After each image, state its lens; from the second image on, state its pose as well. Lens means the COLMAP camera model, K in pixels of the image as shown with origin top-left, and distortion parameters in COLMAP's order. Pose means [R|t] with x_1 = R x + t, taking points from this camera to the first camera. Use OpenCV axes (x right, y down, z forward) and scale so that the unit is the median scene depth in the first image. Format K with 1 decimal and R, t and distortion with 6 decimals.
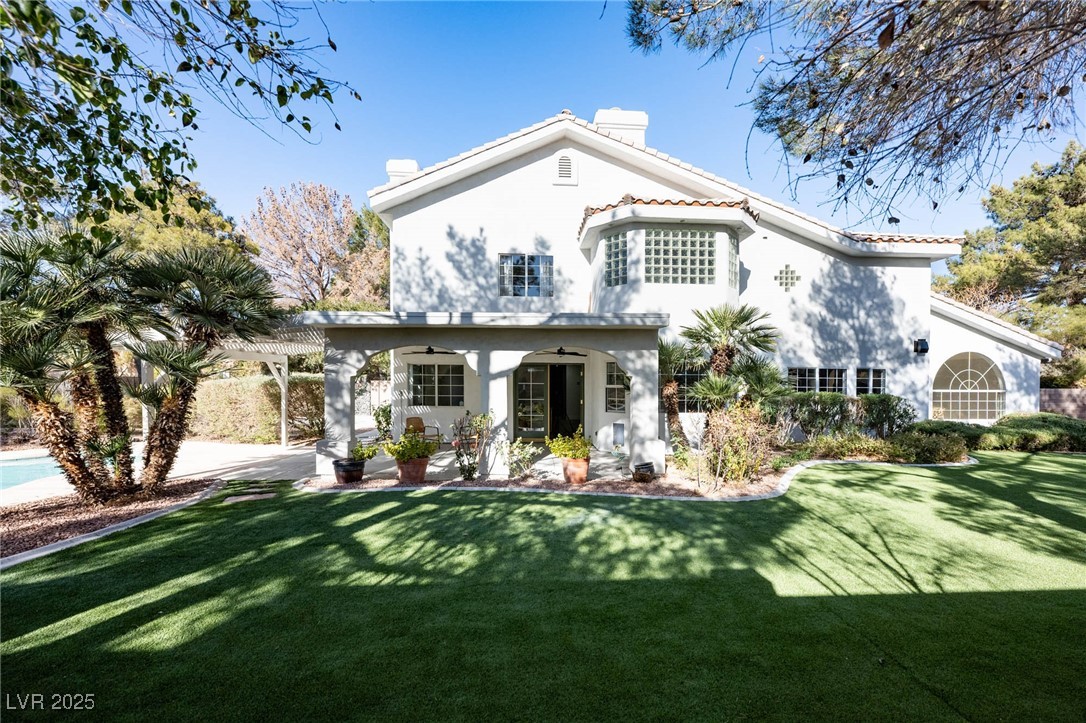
lens RADIAL K [[446.3, 0, 569.6], [0, 446.3, 395.3], [0, 0, 1]] dist [-0.003869, -0.000390]
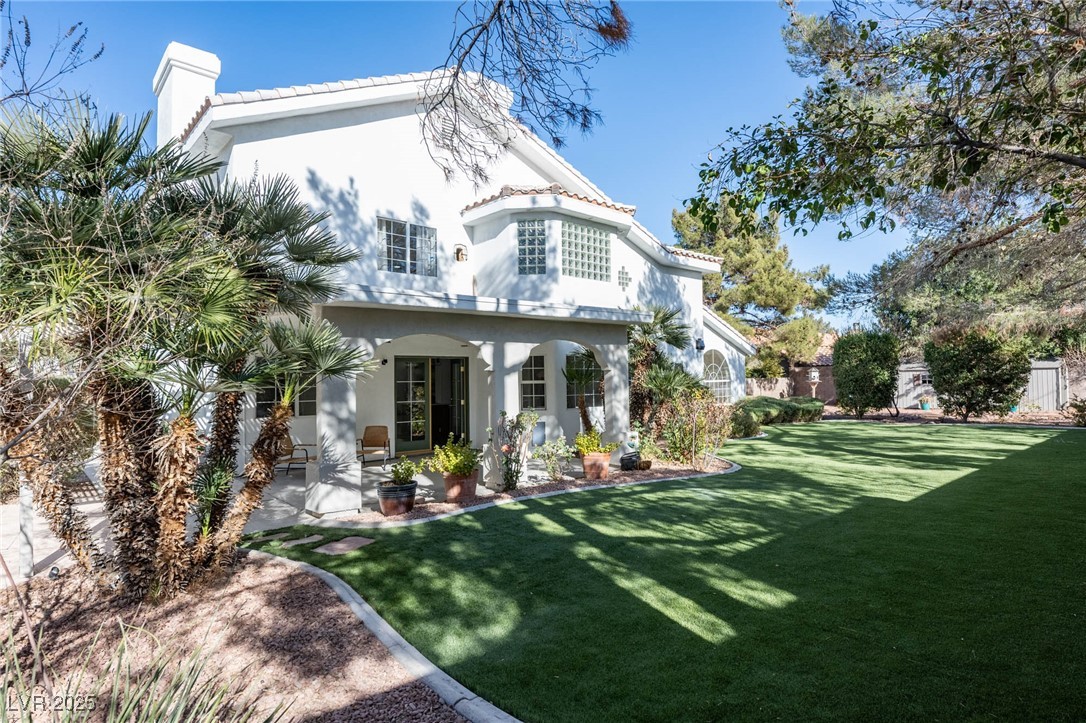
lens RADIAL K [[579.2, 0, 547.9], [0, 579.2, 358.9], [0, 0, 1]] dist [-0.008845, -0.000609]
pose [[0.786389, 0.003532, 0.617722, -0.631205], [0.038674, 0.997740, -0.054939, -0.000682], [-0.616520, 0.067093, 0.784475, 0.041181]]
